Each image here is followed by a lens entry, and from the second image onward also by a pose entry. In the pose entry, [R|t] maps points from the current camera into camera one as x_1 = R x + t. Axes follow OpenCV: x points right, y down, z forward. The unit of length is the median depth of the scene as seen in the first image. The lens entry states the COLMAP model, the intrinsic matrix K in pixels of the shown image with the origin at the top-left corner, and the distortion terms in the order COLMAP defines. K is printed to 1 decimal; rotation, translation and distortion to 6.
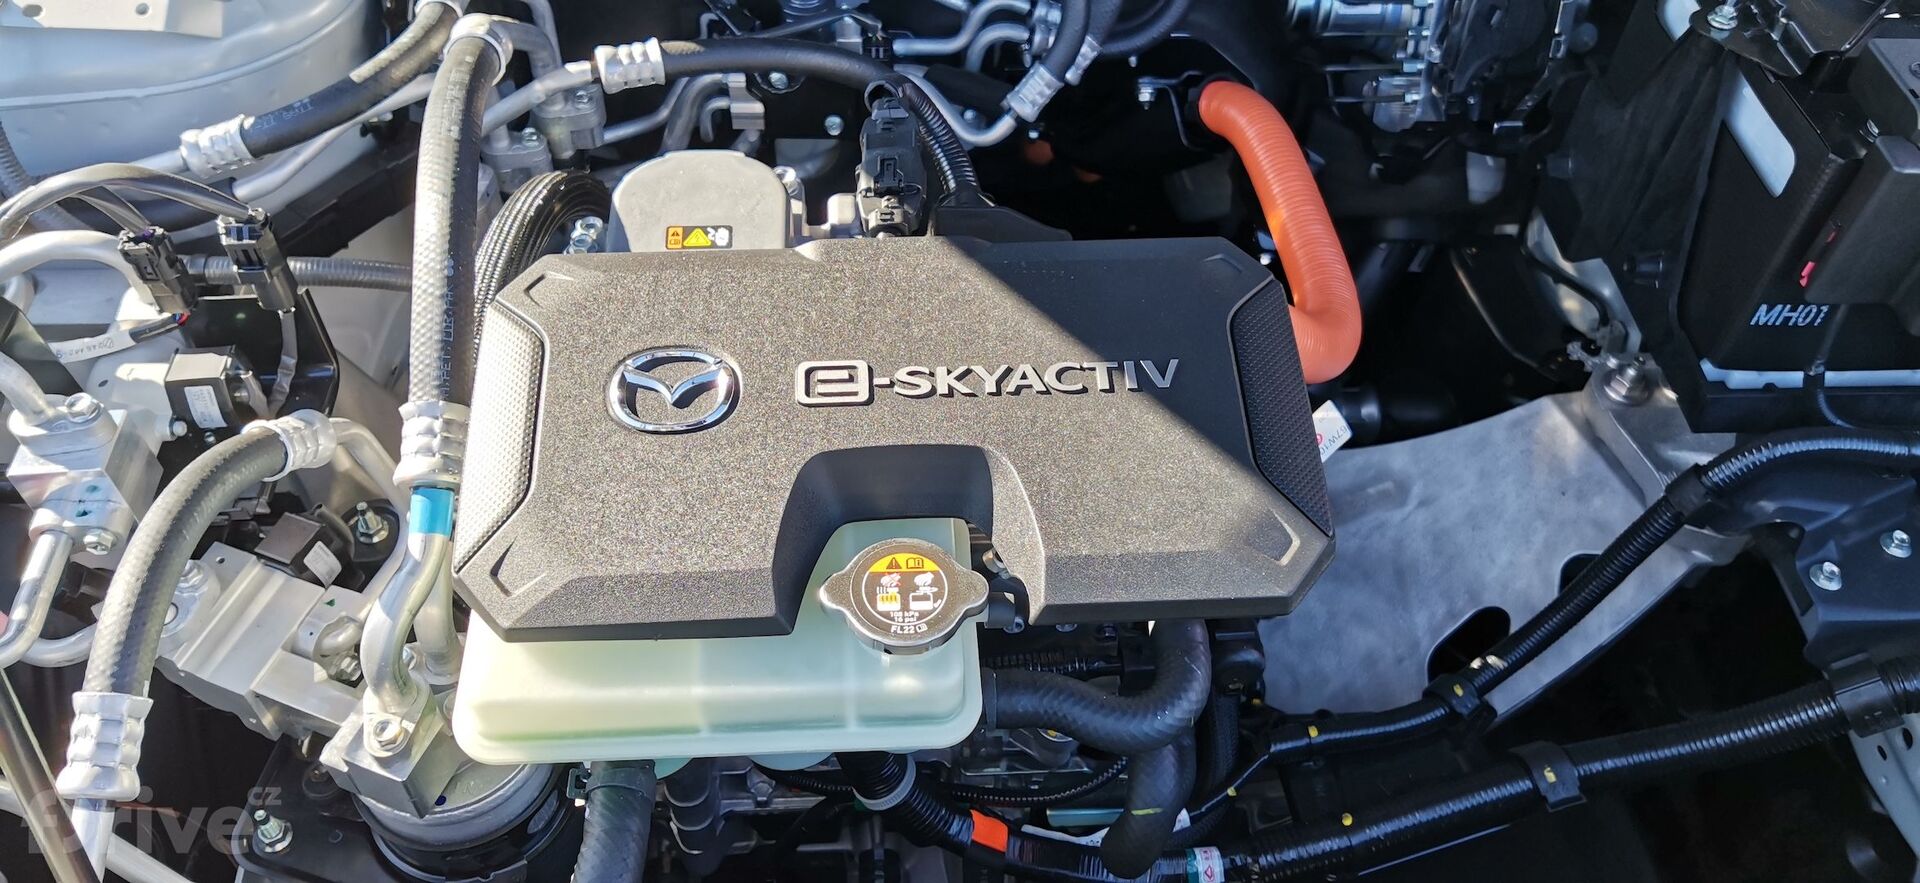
lens RADIAL K [[1450.9, 0, 959.5], [0, 1450.9, 468.8], [0, 0, 1]] dist [0.053706, -0.156077]
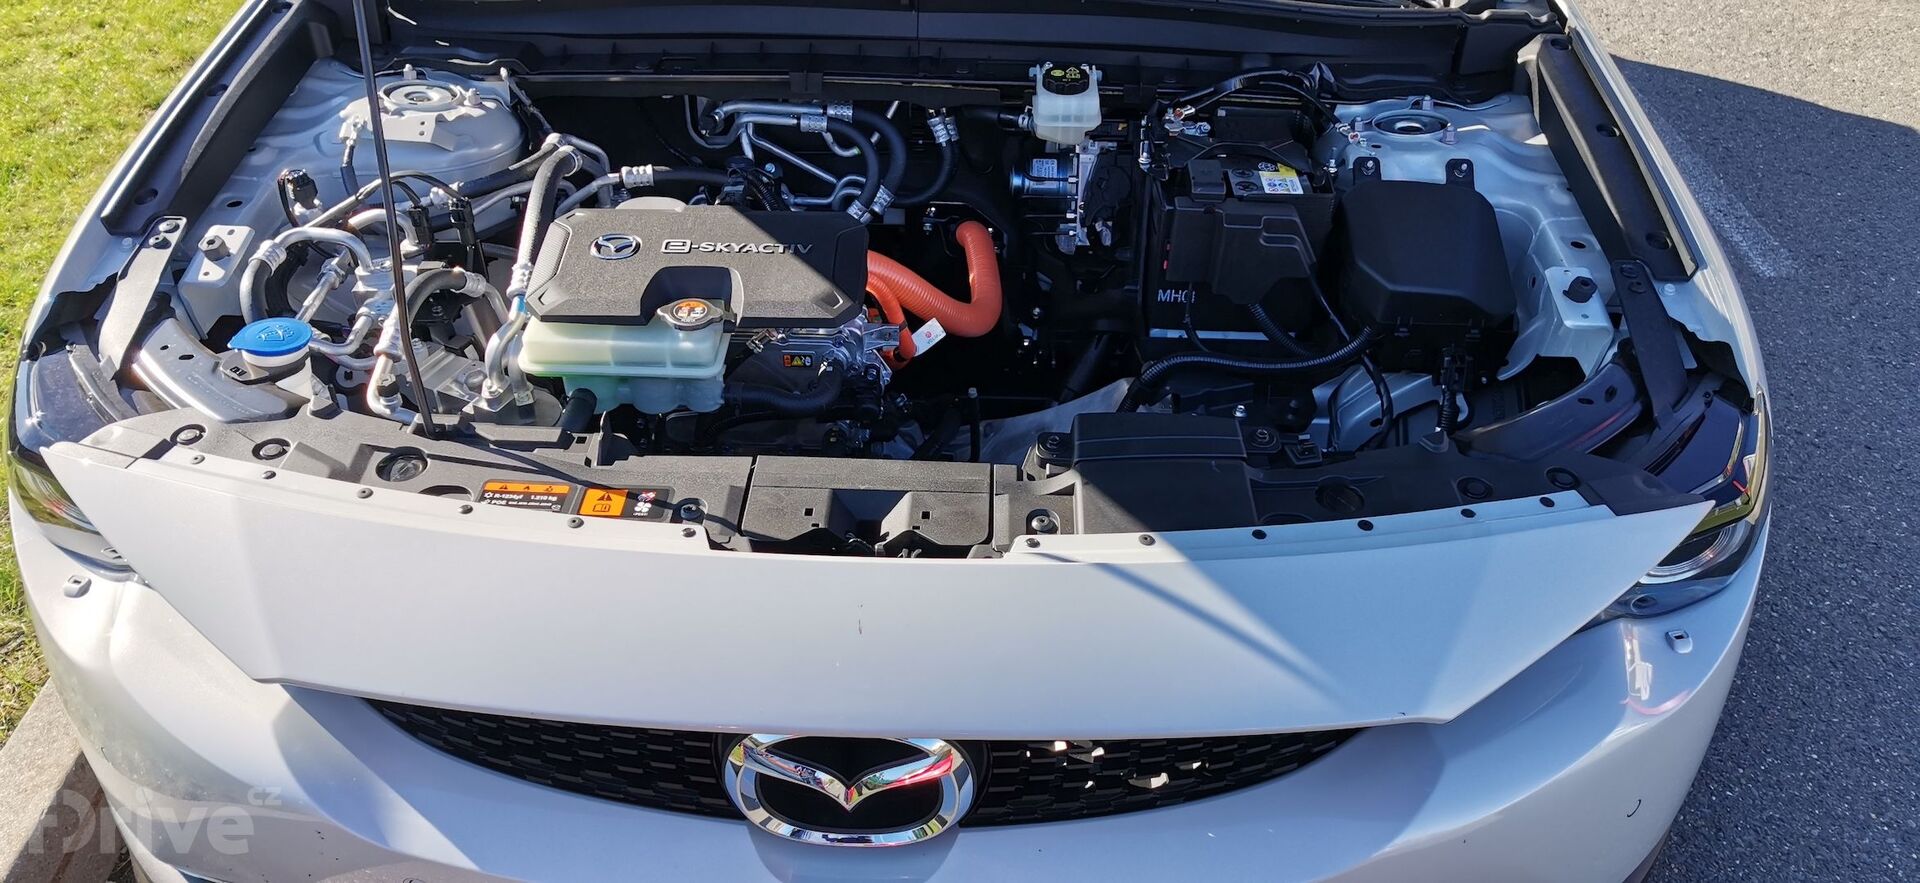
lens RADIAL K [[1450.9, 0, 959.5], [0, 1450.9, 468.8], [0, 0, 1]] dist [0.053706, -0.156077]
pose [[0.996178, 0.035108, -0.079986, 0.631120], [-0.052270, 0.973230, -0.223809, 0.872496], [0.069987, 0.227135, 0.971345, -1.381369]]
